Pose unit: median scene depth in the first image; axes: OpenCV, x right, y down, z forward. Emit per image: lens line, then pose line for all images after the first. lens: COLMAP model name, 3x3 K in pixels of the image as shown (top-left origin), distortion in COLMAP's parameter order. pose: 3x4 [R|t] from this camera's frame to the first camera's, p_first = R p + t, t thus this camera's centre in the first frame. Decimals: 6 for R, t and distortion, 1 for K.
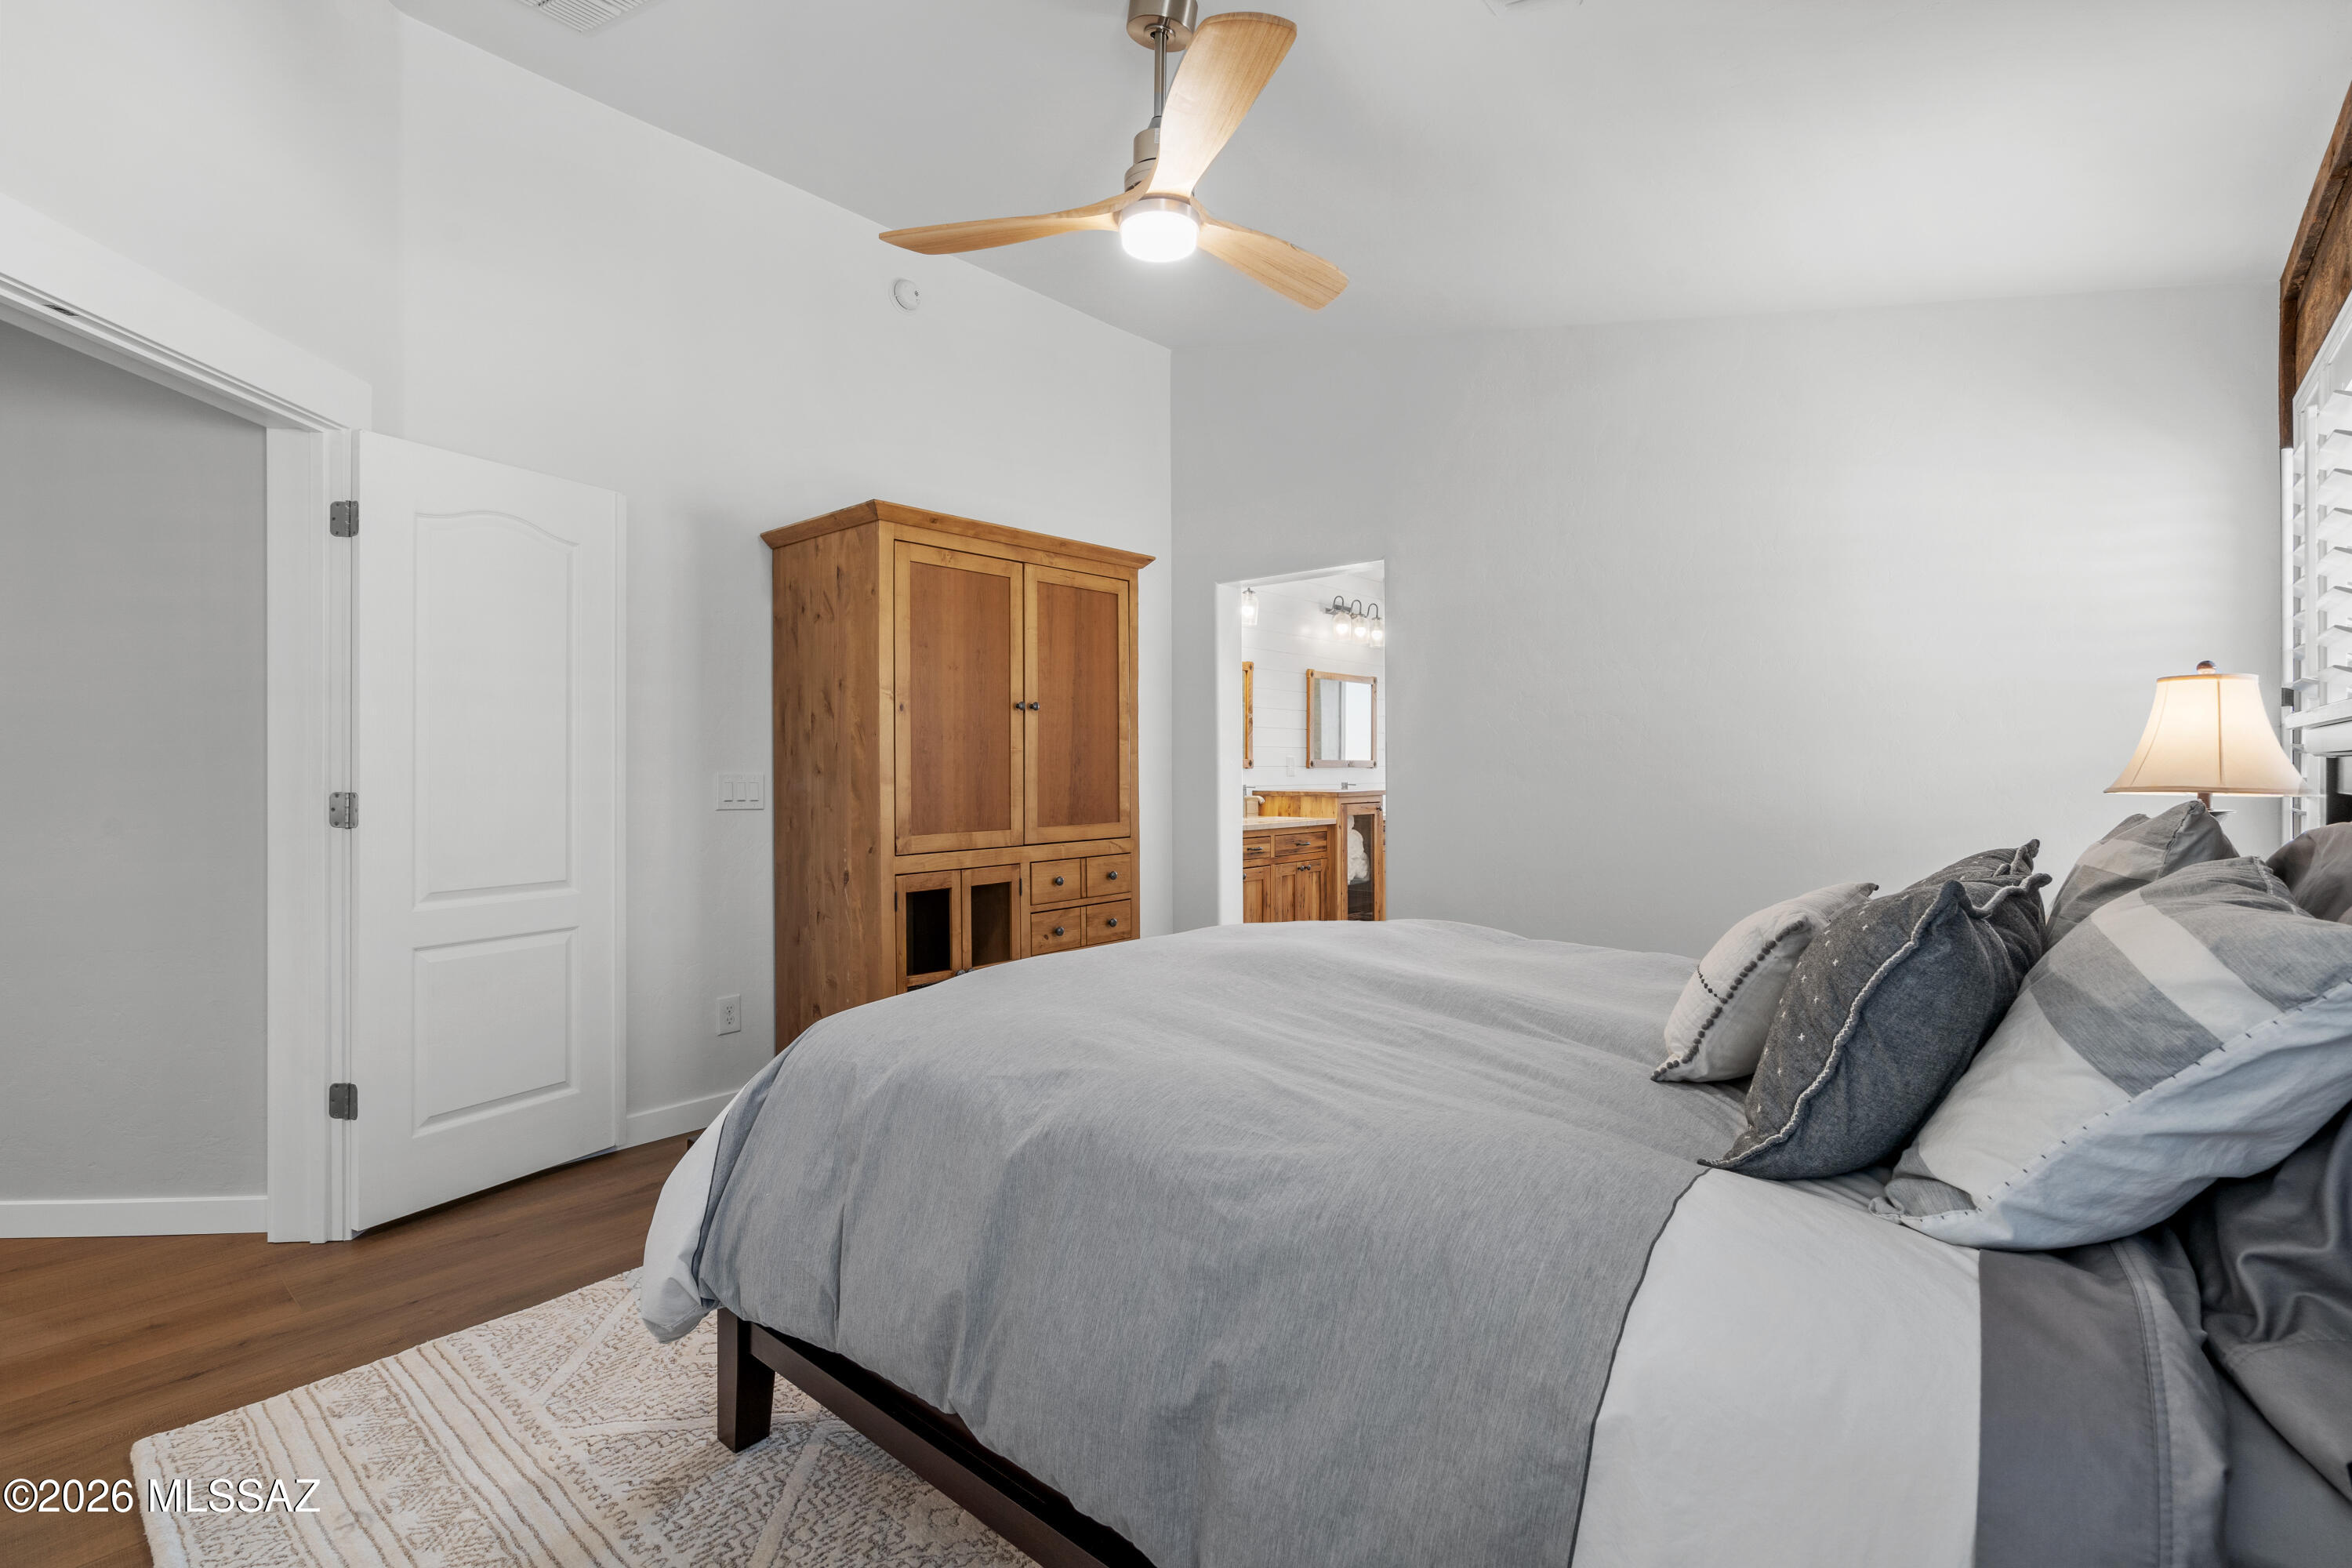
lens RADIAL K [[1057.7, 0, 1178.6], [0, 1057.7, 770.8], [0, 0, 1]] dist [0.041417, 0.000136]
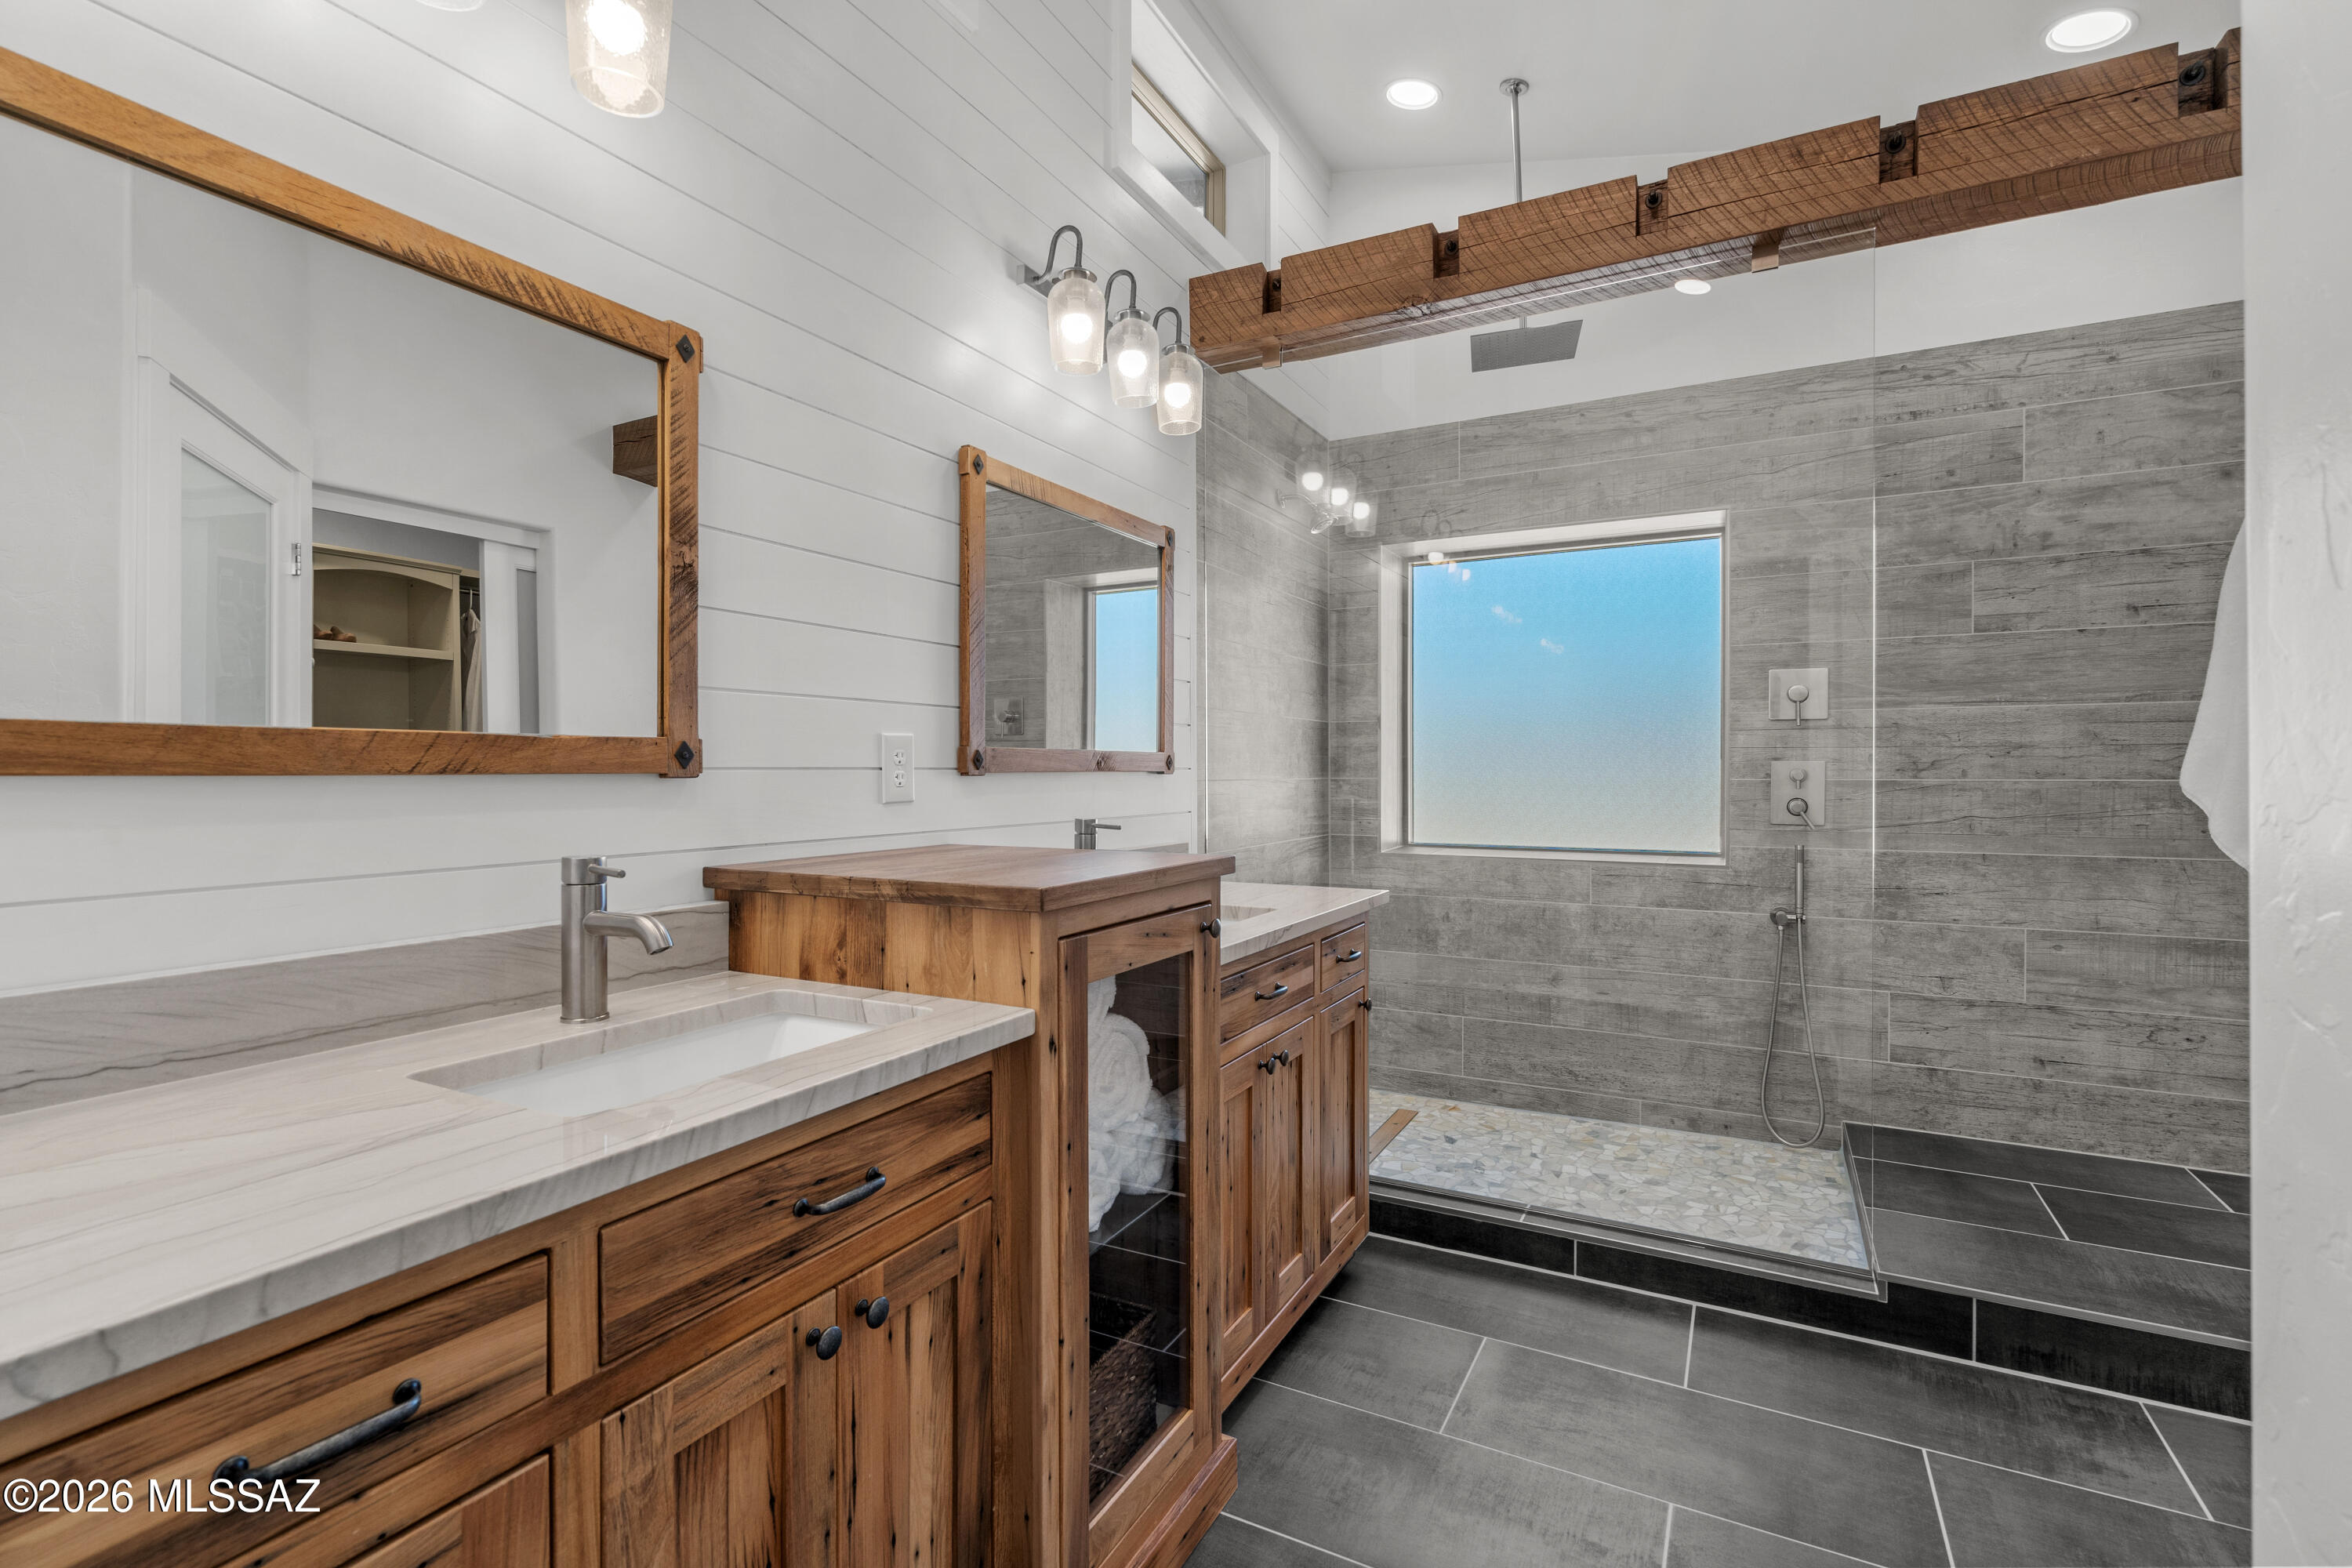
lens RADIAL K [[1057.7, 0, 1178.6], [0, 1057.7, 770.8], [0, 0, 1]] dist [0.041417, 0.000136]
pose [[0.974906, -0.002723, 0.222598, 0.172408], [0.002105, 0.999993, 0.003014, -0.006051], [-0.222605, -0.002470, 0.974906, 1.042889]]
